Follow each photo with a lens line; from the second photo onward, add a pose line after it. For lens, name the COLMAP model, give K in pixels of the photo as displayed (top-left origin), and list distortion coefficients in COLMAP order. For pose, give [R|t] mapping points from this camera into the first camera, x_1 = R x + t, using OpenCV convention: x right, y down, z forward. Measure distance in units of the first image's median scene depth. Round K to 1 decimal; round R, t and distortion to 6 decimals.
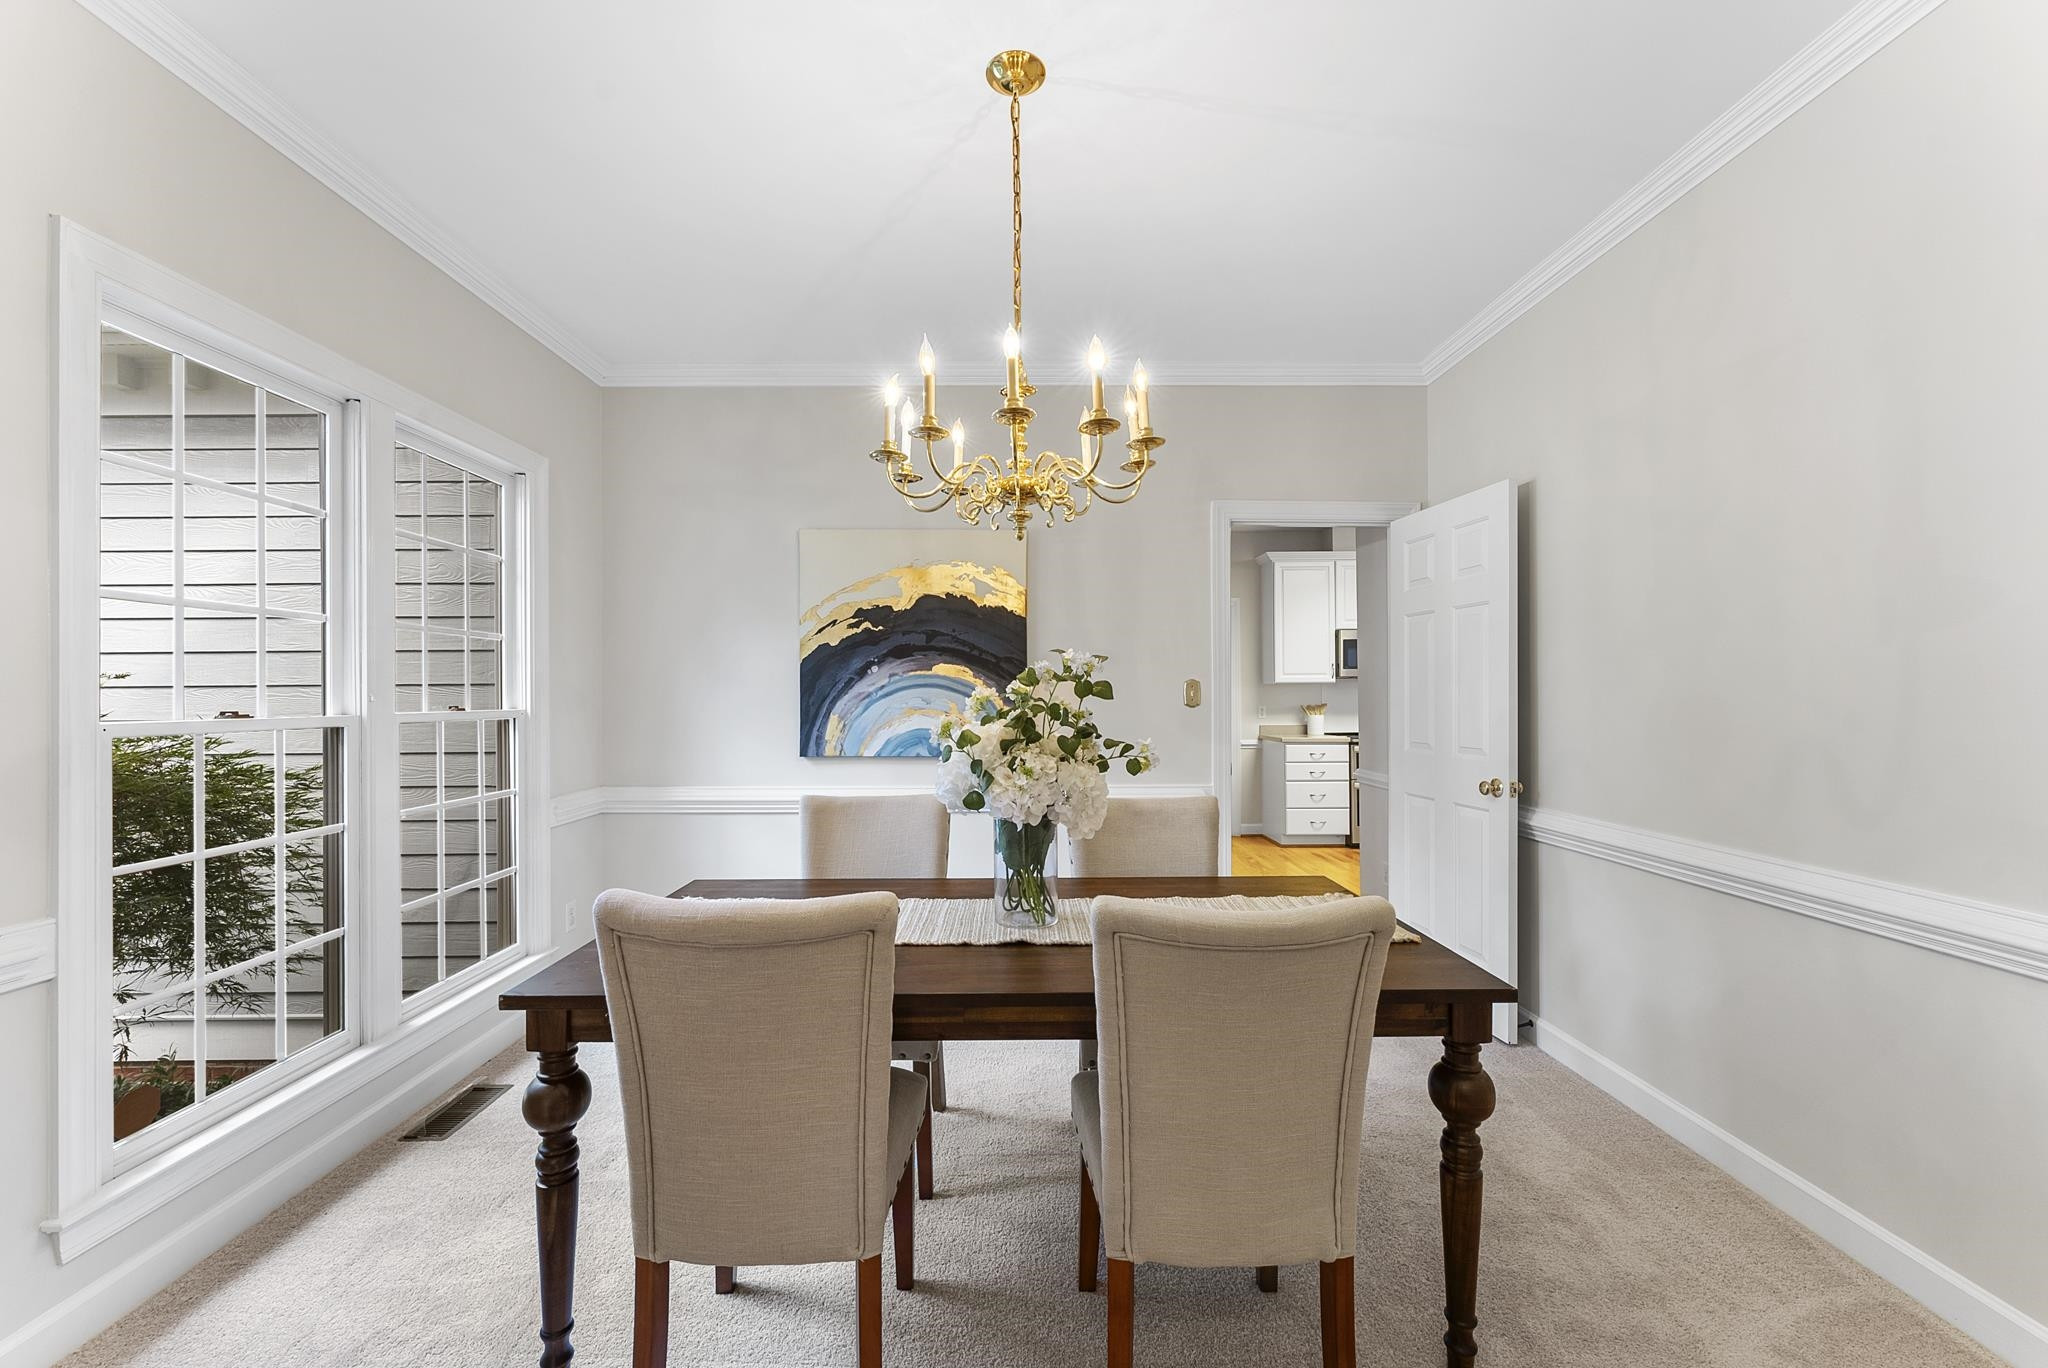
lens RADIAL K [[829.6, 0, 1028.1], [0, 829.6, 686.1], [0, 0, 1]] dist [-0.006760, 0.001089]
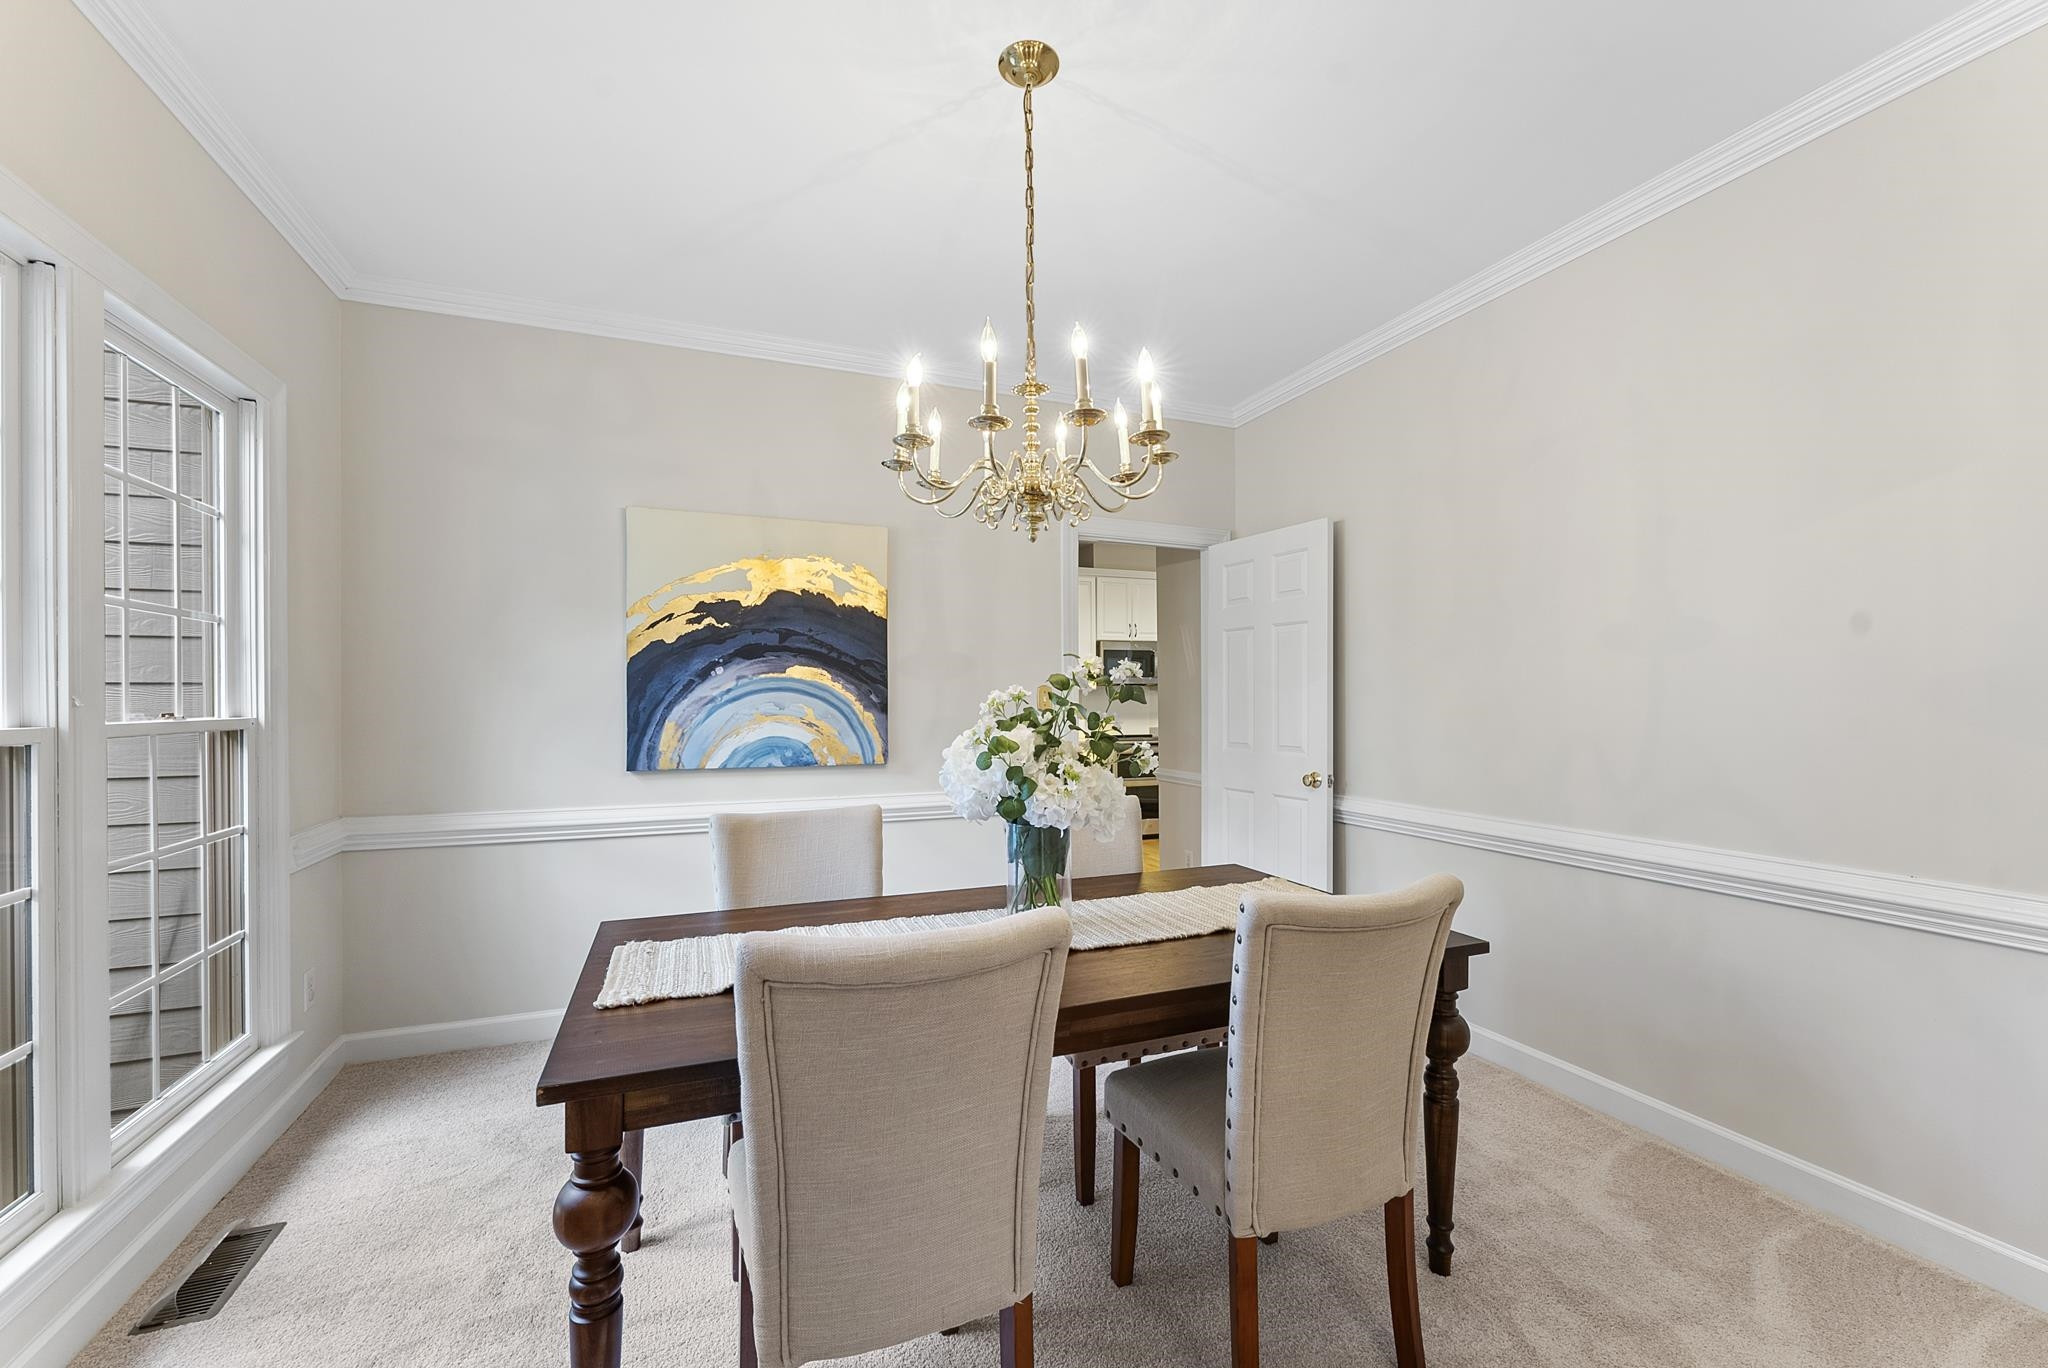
lens RADIAL K [[829.6, 0, 1030.7], [0, 829.6, 692.1], [0, 0, 1]] dist [-0.006760, 0.001089]
pose [[0.930465, 0.005458, 0.366341, -0.242162], [-0.005546, 0.999984, -0.000811, 0.001922], [-0.366339, -0.001277, 0.930480, 0.056308]]
